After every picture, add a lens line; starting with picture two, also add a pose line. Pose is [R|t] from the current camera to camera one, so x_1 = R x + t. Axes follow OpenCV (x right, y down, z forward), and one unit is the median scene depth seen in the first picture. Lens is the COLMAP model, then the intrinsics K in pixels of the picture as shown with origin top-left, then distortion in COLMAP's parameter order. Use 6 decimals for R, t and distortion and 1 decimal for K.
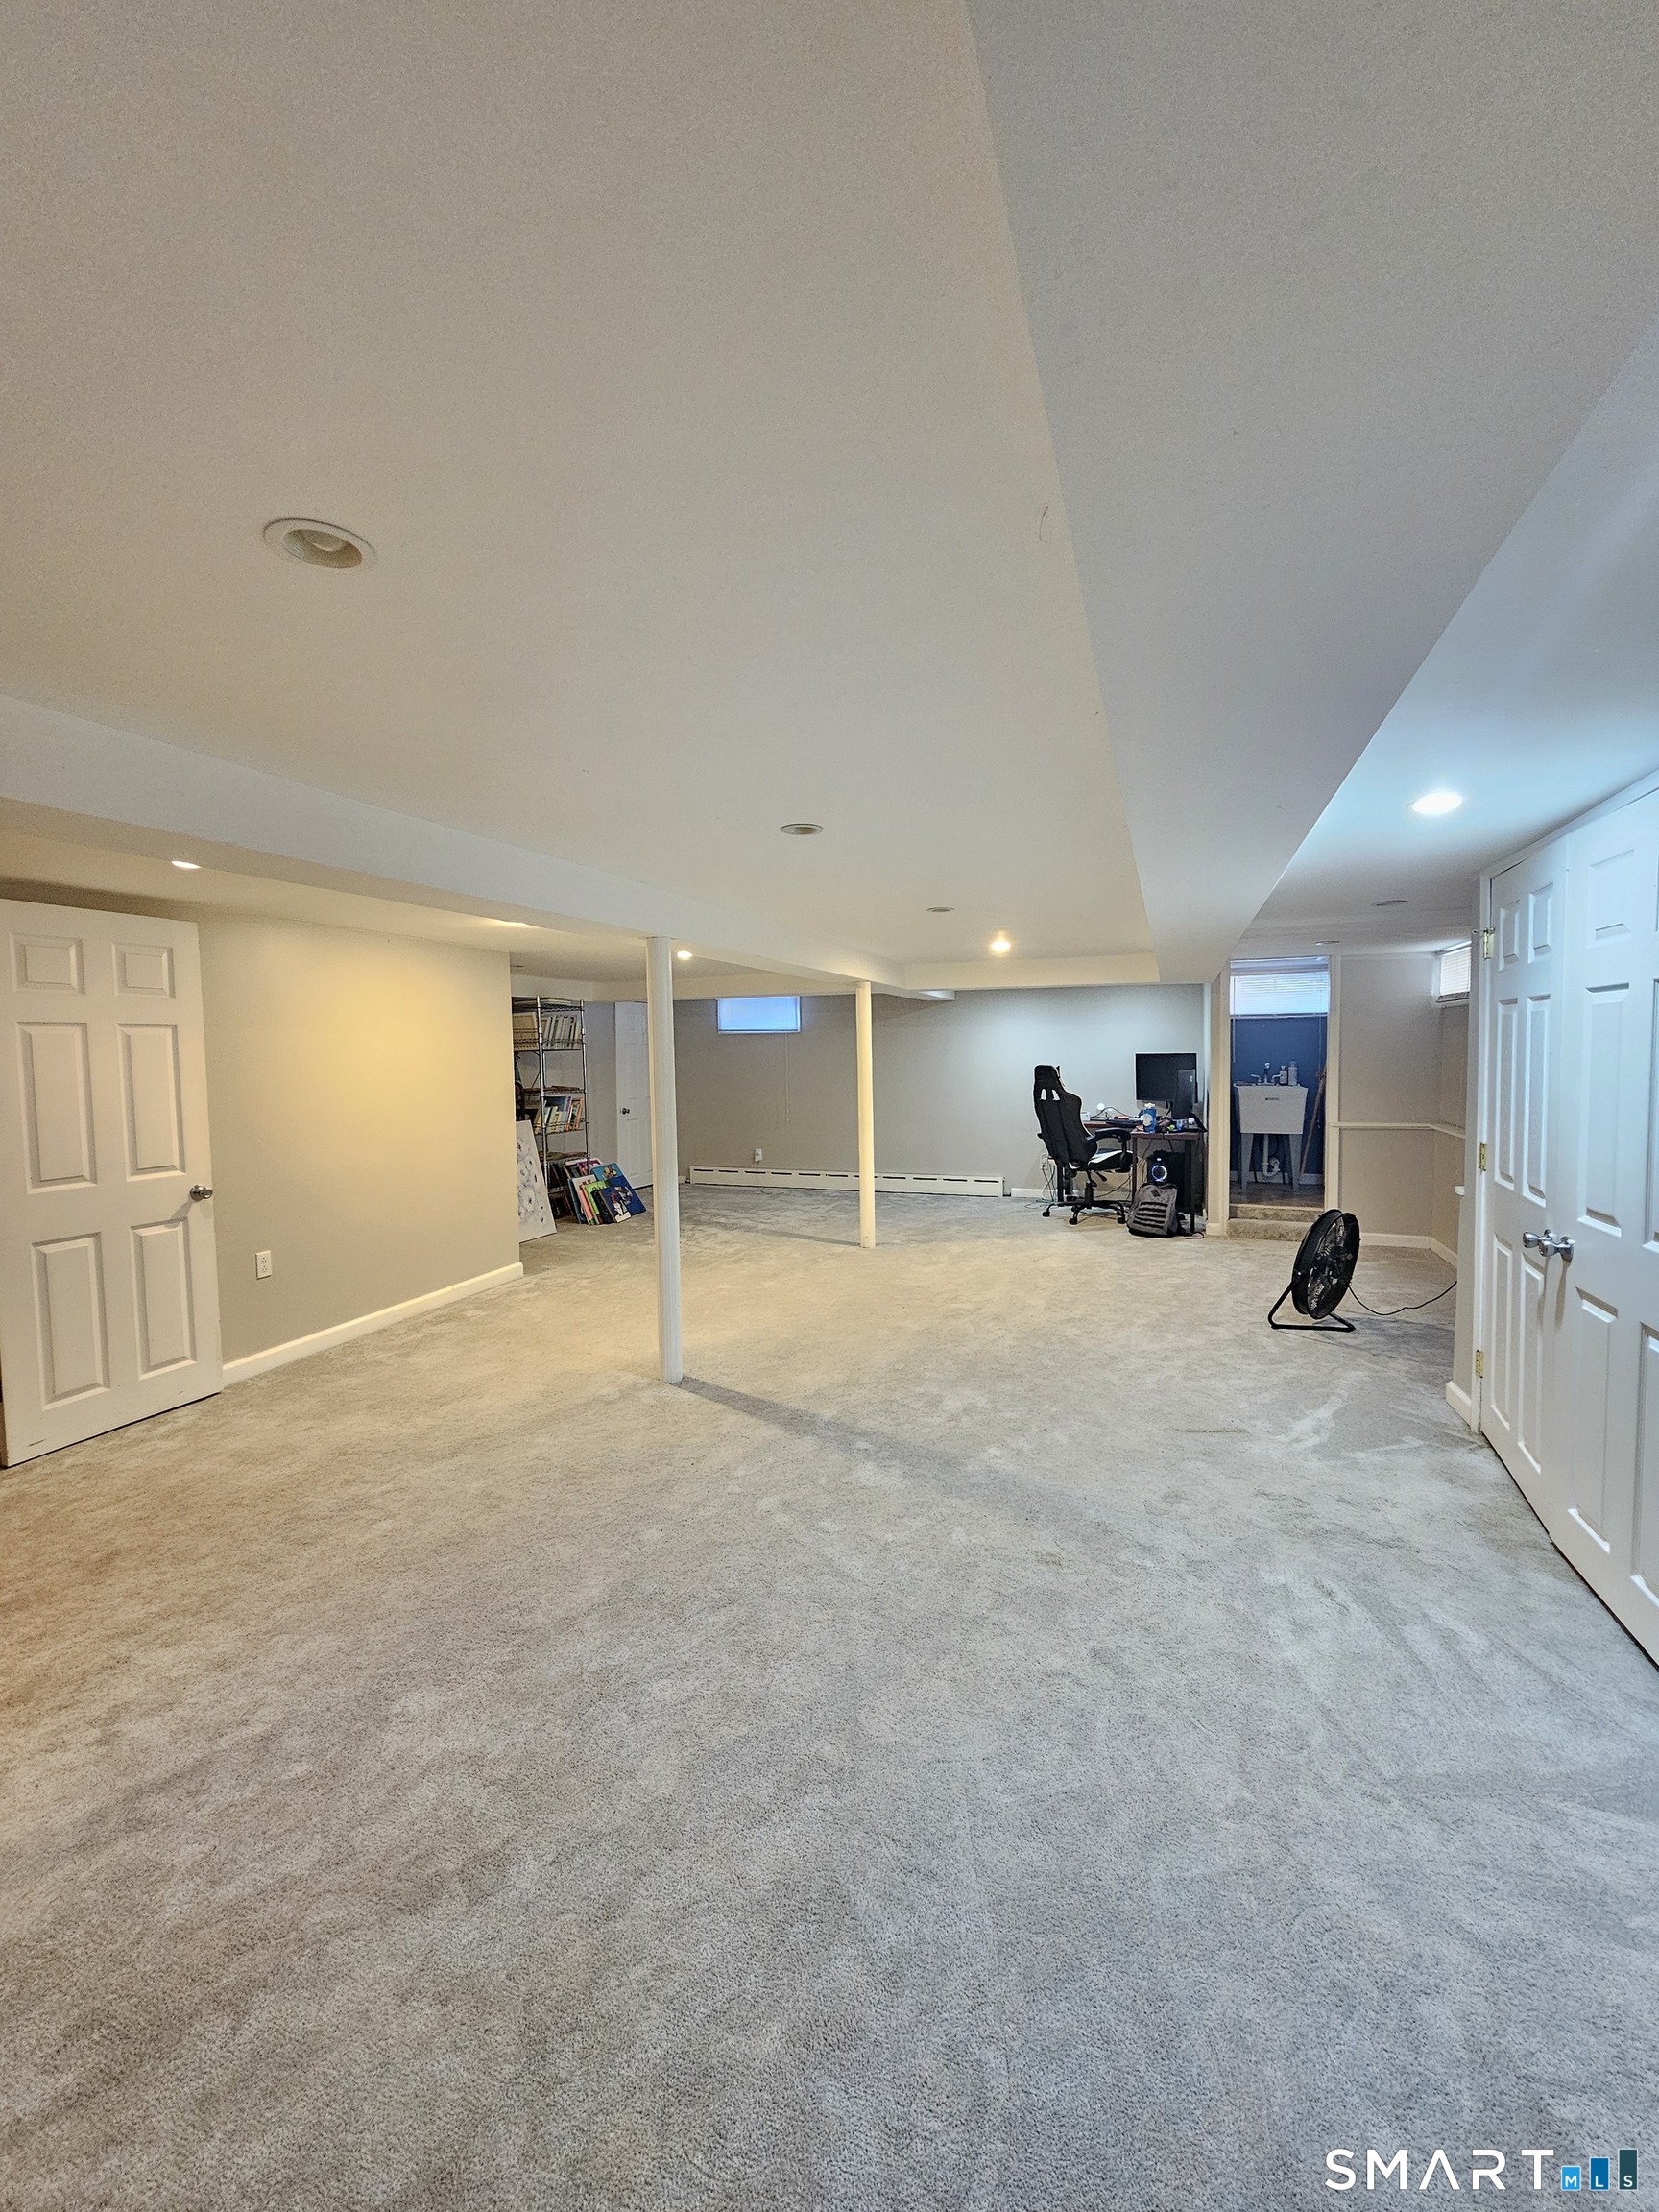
lens RADIAL K [[906.7, 0, 825.6], [0, 906.7, 1103.4], [0, 0, 1]] dist [0.007137, -0.002850]
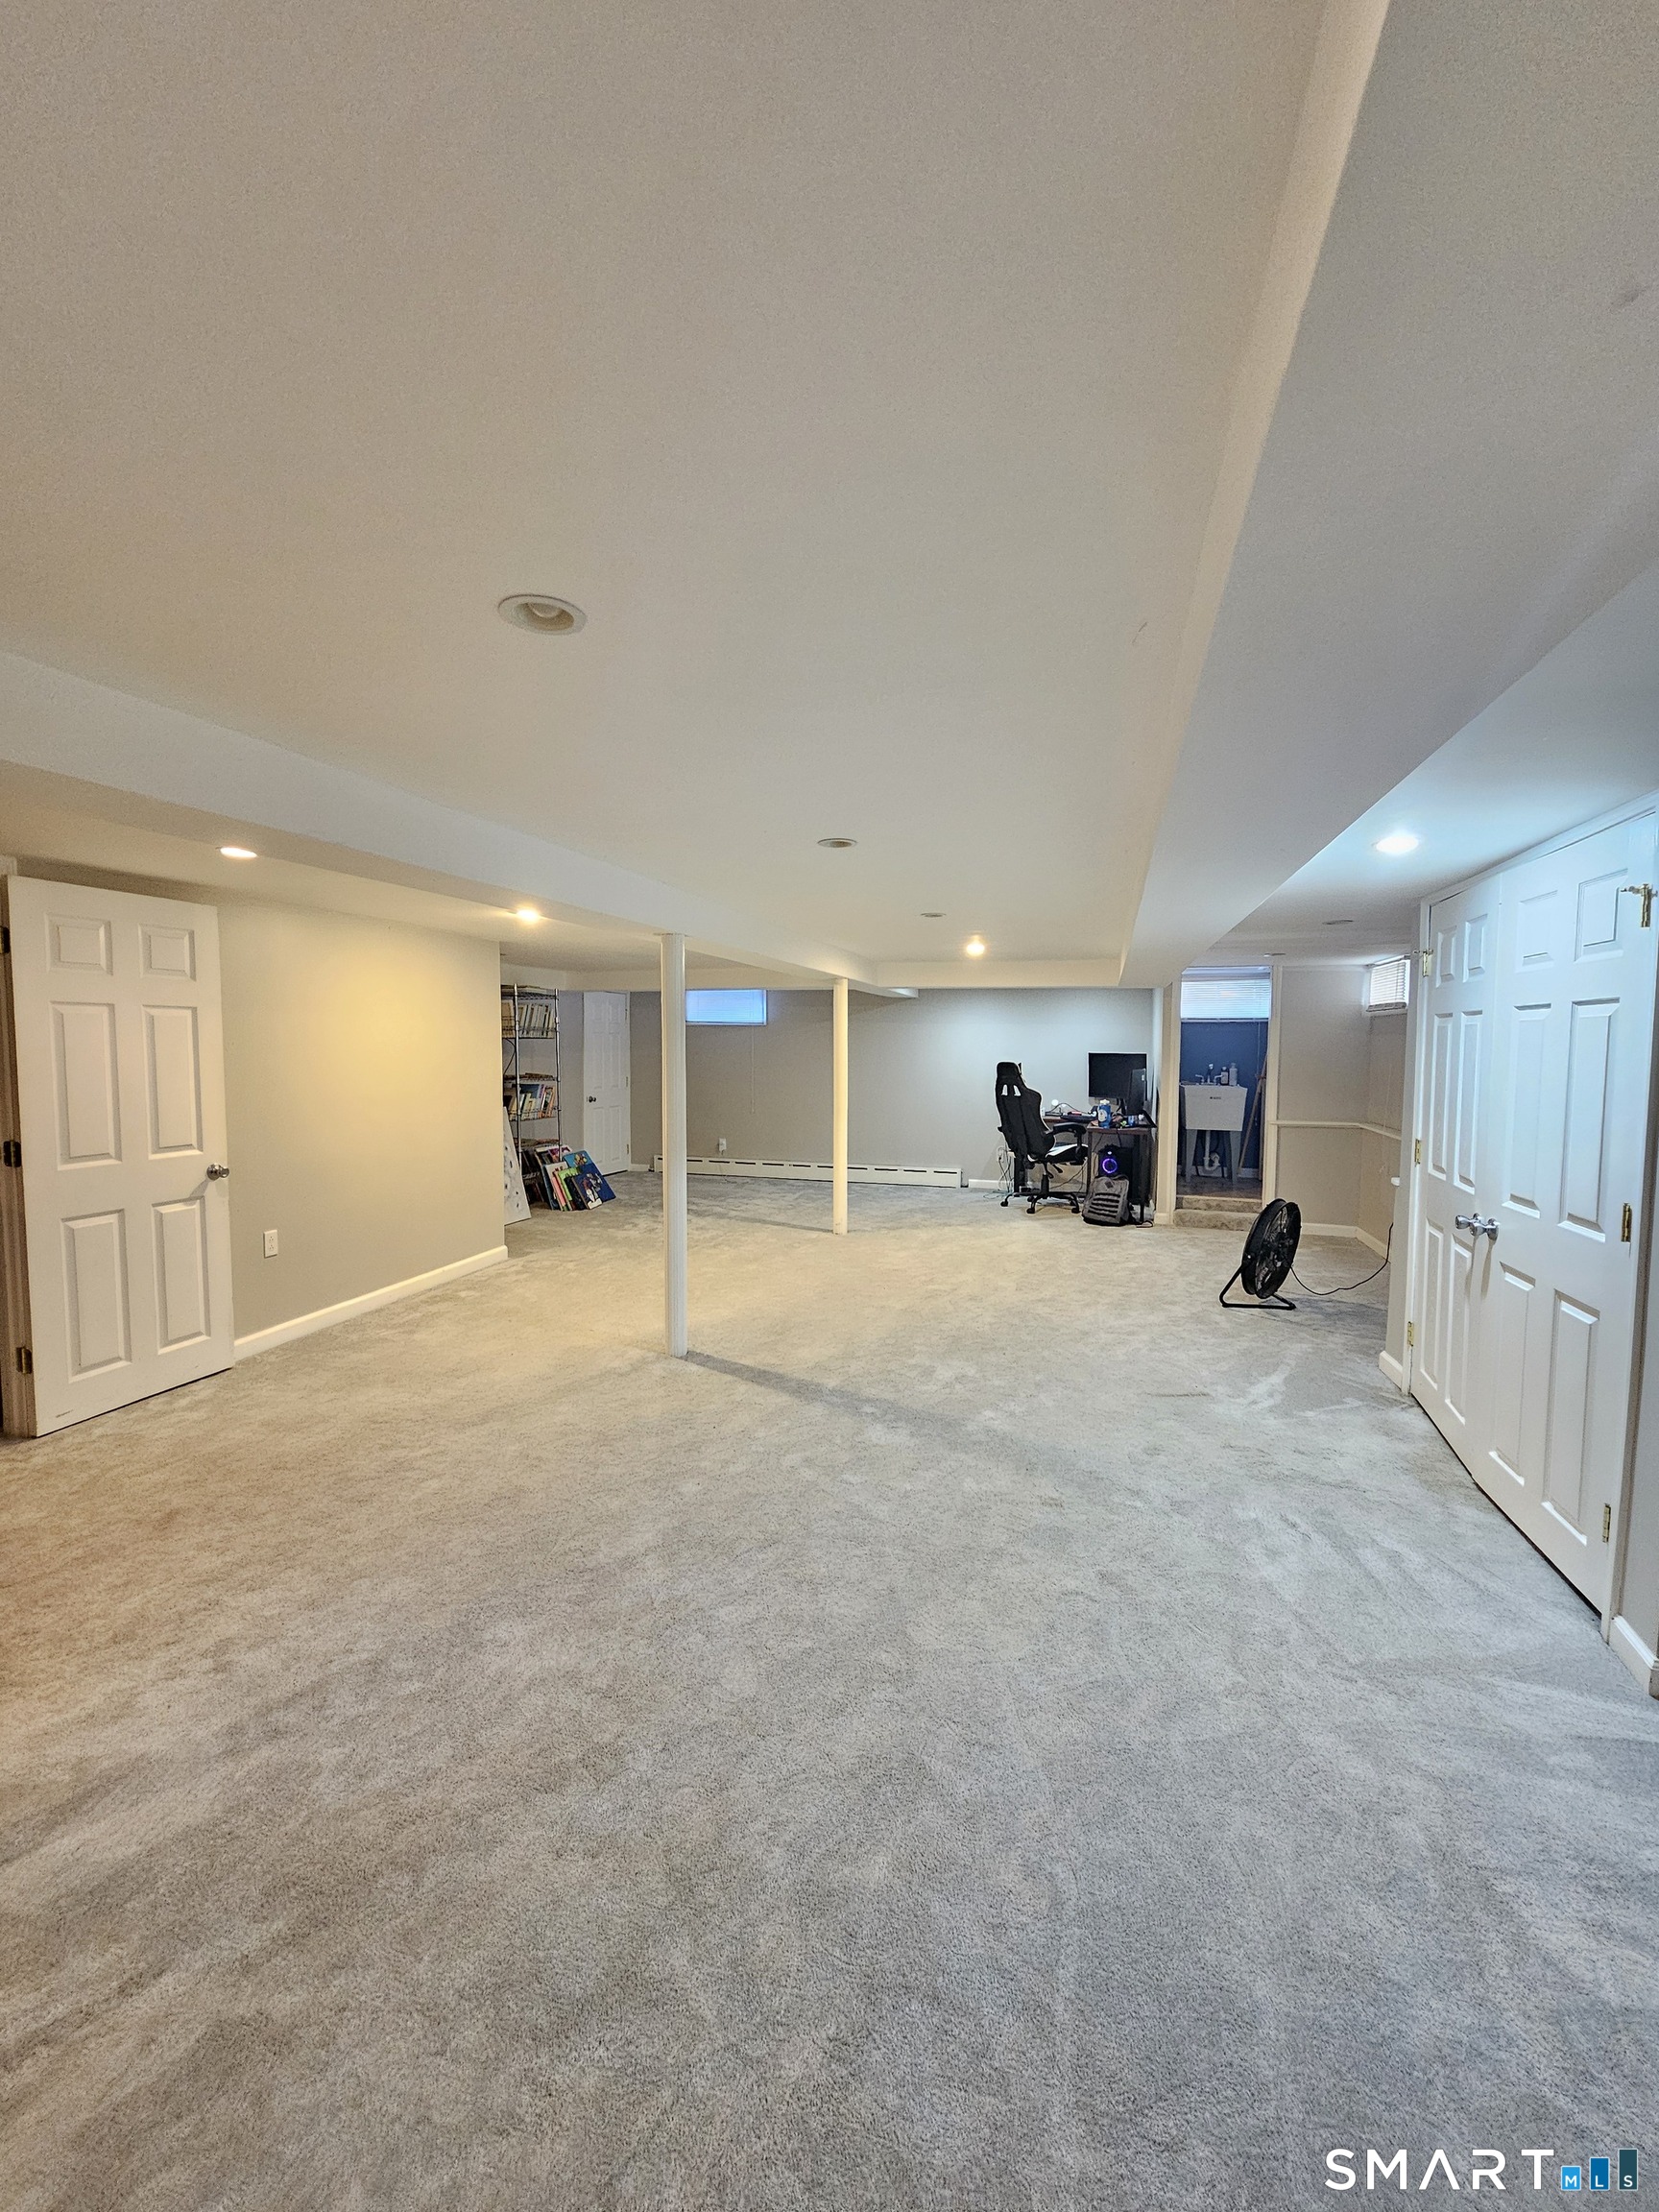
lens RADIAL K [[906.7, 0, 826.4], [0, 906.7, 1103.8], [0, 0, 1]] dist [0.007137, -0.002850]
pose [[0.997288, 0.016084, 0.071821, -0.123862], [-0.016670, 0.999832, 0.007569, 0.004739], [-0.071687, -0.008746, 0.997389, -0.099662]]
